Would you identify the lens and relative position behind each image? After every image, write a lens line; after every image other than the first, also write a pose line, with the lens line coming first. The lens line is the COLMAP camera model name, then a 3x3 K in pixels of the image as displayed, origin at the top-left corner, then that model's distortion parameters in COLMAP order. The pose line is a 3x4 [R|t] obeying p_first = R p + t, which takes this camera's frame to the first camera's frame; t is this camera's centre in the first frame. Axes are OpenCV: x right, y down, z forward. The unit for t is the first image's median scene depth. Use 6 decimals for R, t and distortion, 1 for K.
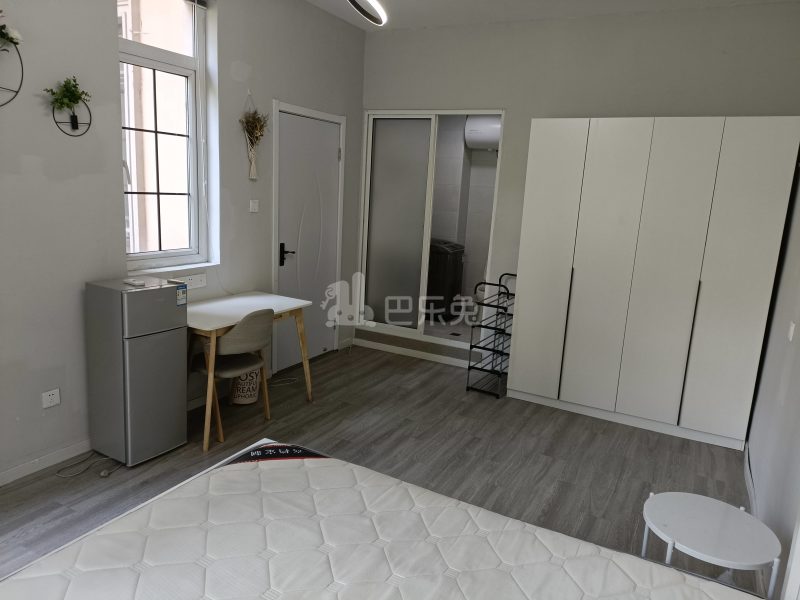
lens RADIAL K [[583.5, 0, 390.6], [0, 583.5, 300.2], [0, 0, 1]] dist [0.065531, -0.053108]
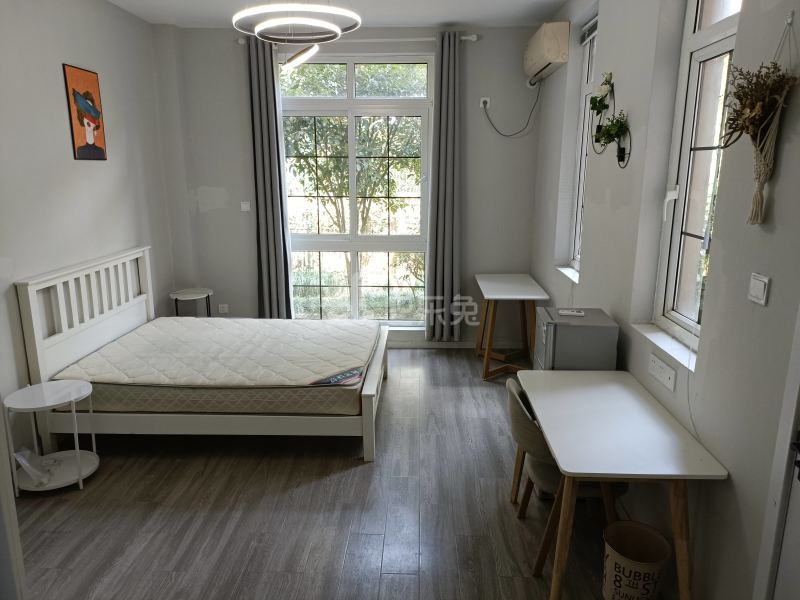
lens RADIAL K [[583.5, 0, 402.8], [0, 583.5, 297.5], [0, 0, 1]] dist [0.065531, -0.053108]
pose [[-0.891966, 0.040281, -0.450305, 0.218716], [-0.141735, 0.920897, 0.363125, -0.316762], [0.429312, 0.387719, -0.815699, 1.437367]]
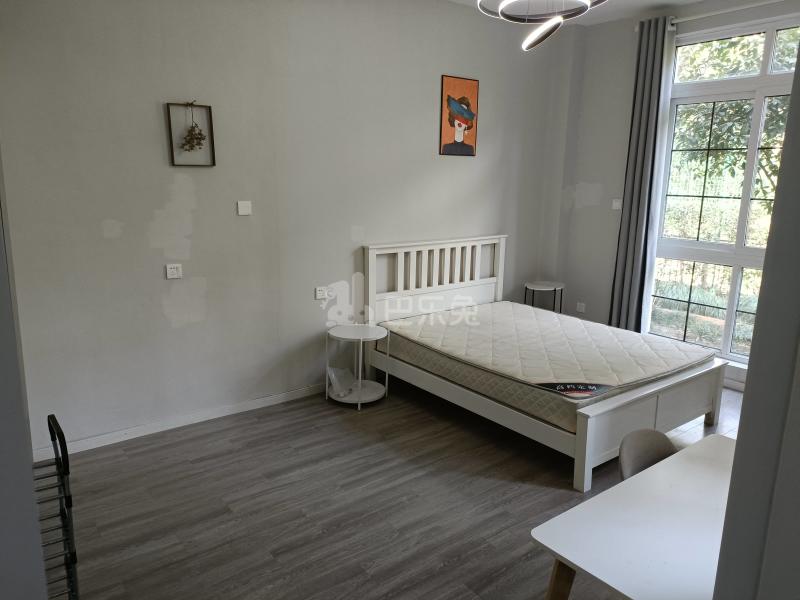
lens RADIAL K [[583.5, 0, 402.1], [0, 583.5, 299.4], [0, 0, 1]] dist [0.065531, -0.053108]
pose [[-0.915170, -0.153902, 0.372530, -0.194671], [0.012504, 0.912950, 0.407881, -0.308036], [-0.402874, 0.377938, -0.833579, 1.434523]]
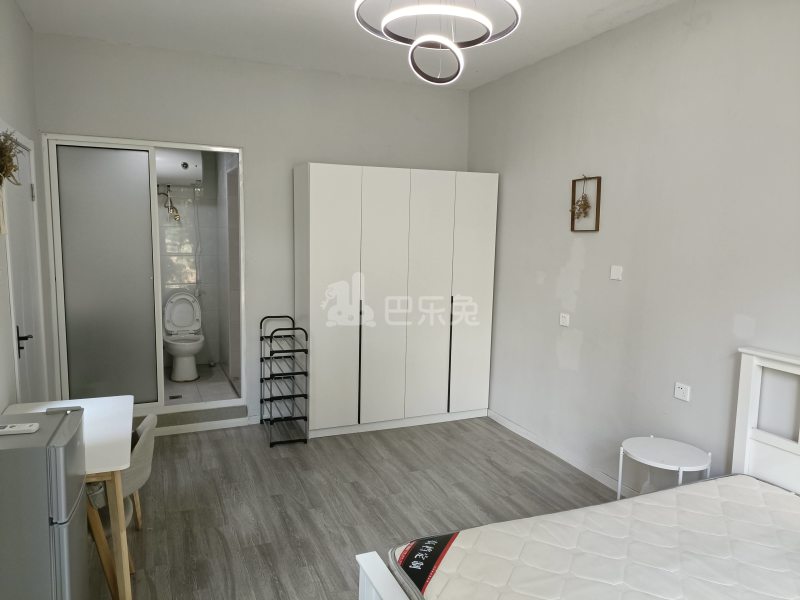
lens RADIAL K [[583.5, 0, 401.4], [0, 583.5, 297.3], [0, 0, 1]] dist [0.065531, -0.053108]
pose [[0.615814, -0.135215, 0.776202, -0.546202], [0.172181, 0.984447, 0.034888, -0.096097], [-0.768848, 0.112163, 0.629518, 0.287737]]
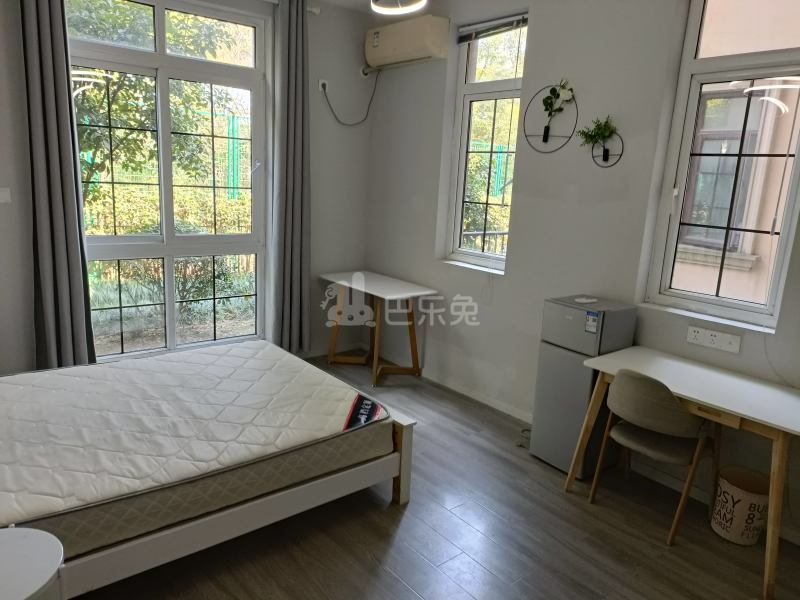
lens RADIAL K [[583.5, 0, 407.5], [0, 583.5, 296.3], [0, 0, 1]] dist [0.065531, -0.053108]
pose [[-0.368120, 0.113646, -0.922806, 0.556628], [-0.257965, 0.941053, 0.218799, -0.158489], [0.893276, 0.318596, -0.317104, 0.904277]]
